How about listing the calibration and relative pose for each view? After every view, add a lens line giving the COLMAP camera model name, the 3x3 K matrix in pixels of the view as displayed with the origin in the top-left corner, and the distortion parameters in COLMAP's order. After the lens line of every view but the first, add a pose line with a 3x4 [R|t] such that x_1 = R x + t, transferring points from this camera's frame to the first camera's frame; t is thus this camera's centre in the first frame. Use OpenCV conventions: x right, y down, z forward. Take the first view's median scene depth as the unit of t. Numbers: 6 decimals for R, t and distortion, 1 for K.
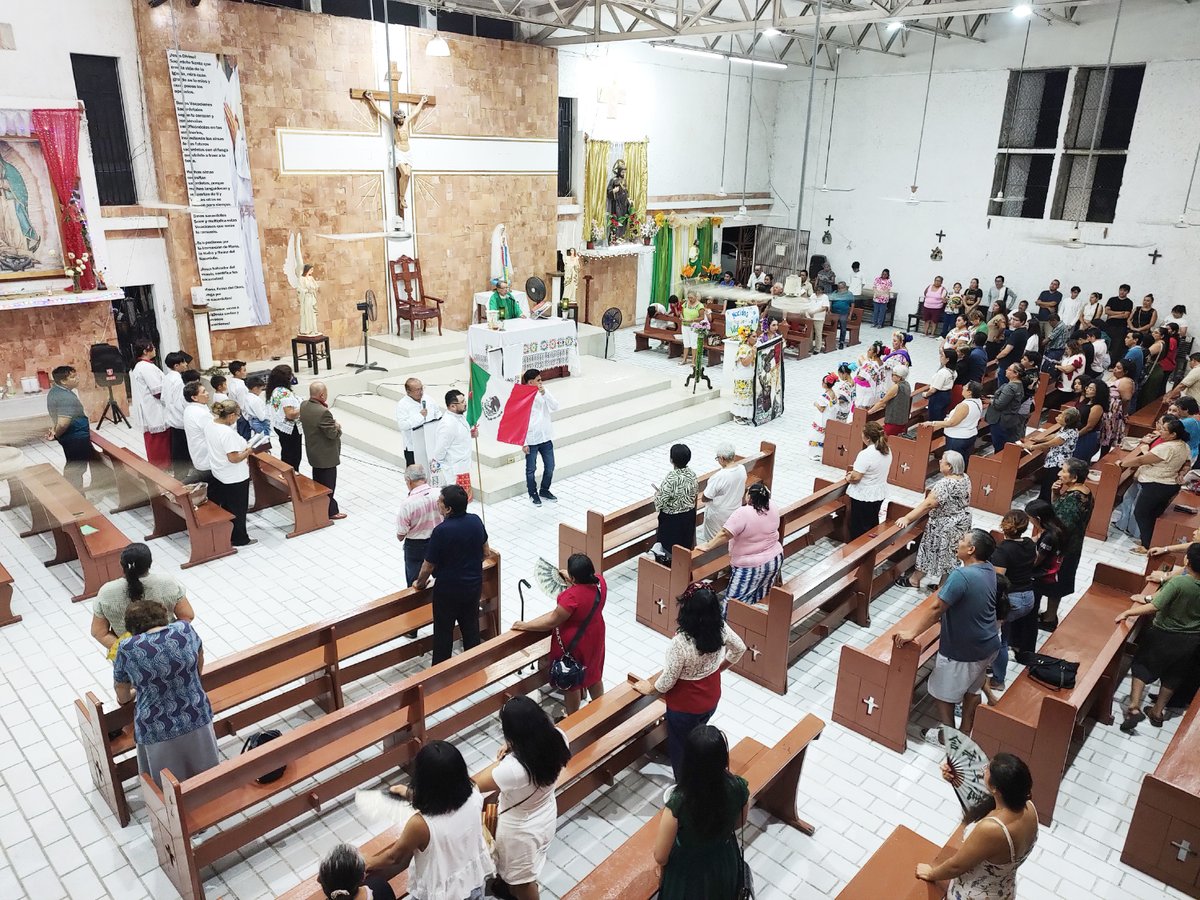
lens RADIAL K [[846.8, 0, 607.2], [0, 846.8, 444.1], [0, 0, 1]] dist [0.030083, -0.018395]
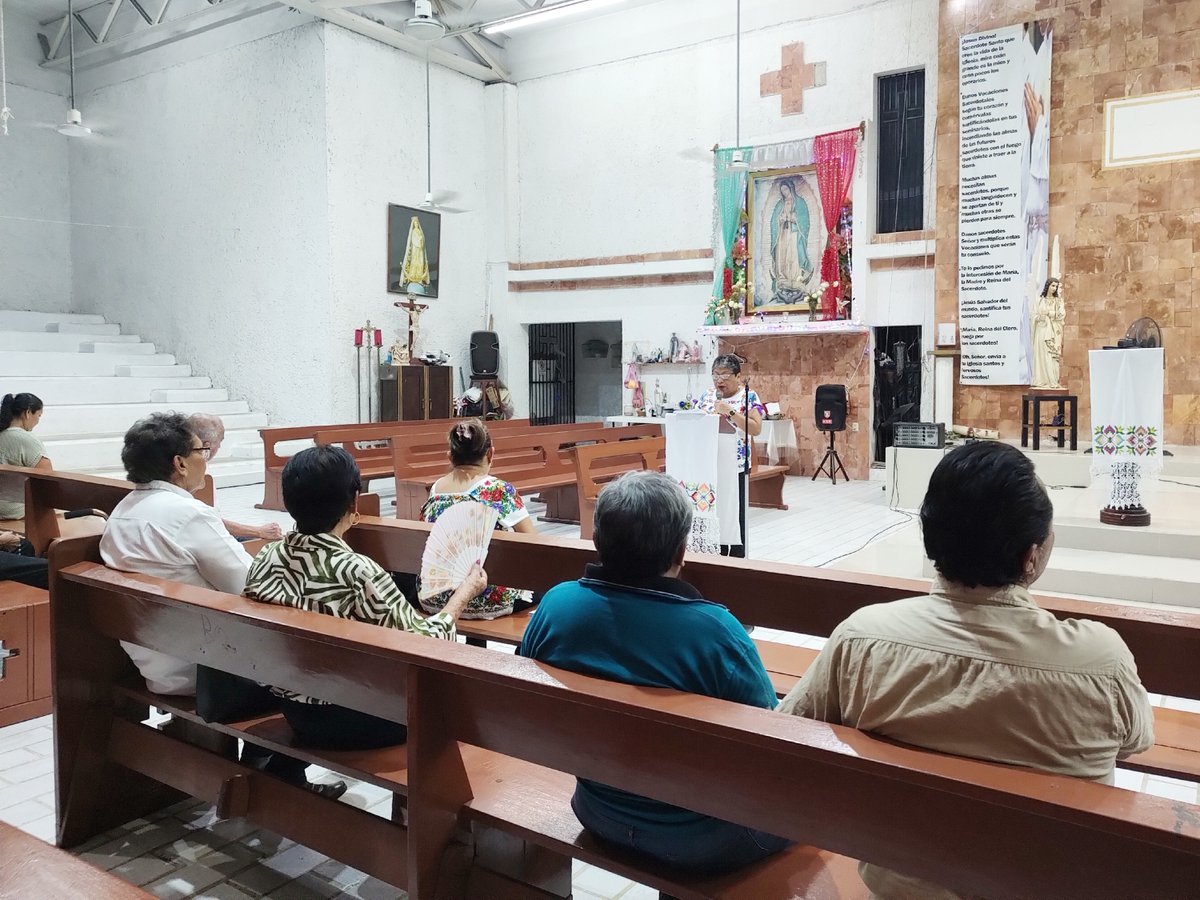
lens RADIAL K [[914.4, 0, 652.0], [0, 914.4, 404.9], [0, 0, 1]] dist [0.031189, -0.021887]
pose [[0.199996, 0.009327, -0.979752, 0.267940], [-0.308849, 0.949577, -0.054005, 0.010418], [0.929846, 0.313397, 0.192792, 0.612235]]
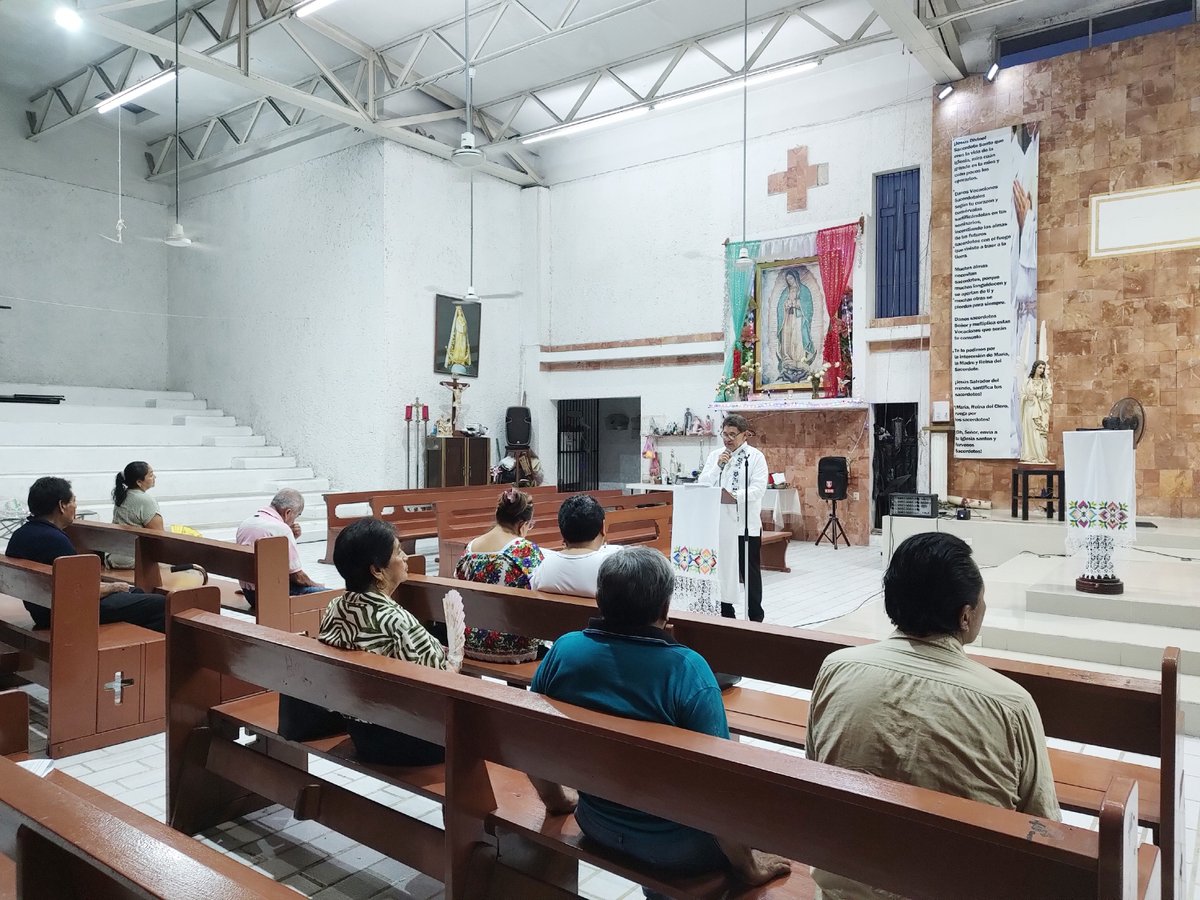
lens RADIAL K [[846.8, 0, 607.3], [0, 846.8, 442.3], [0, 0, 1]] dist [0.030083, -0.018395]
pose [[0.123405, -0.021680, -0.992120, 0.290486], [-0.319490, 0.945662, -0.060405, 0.005727], [0.939520, 0.324426, 0.109773, 0.612216]]
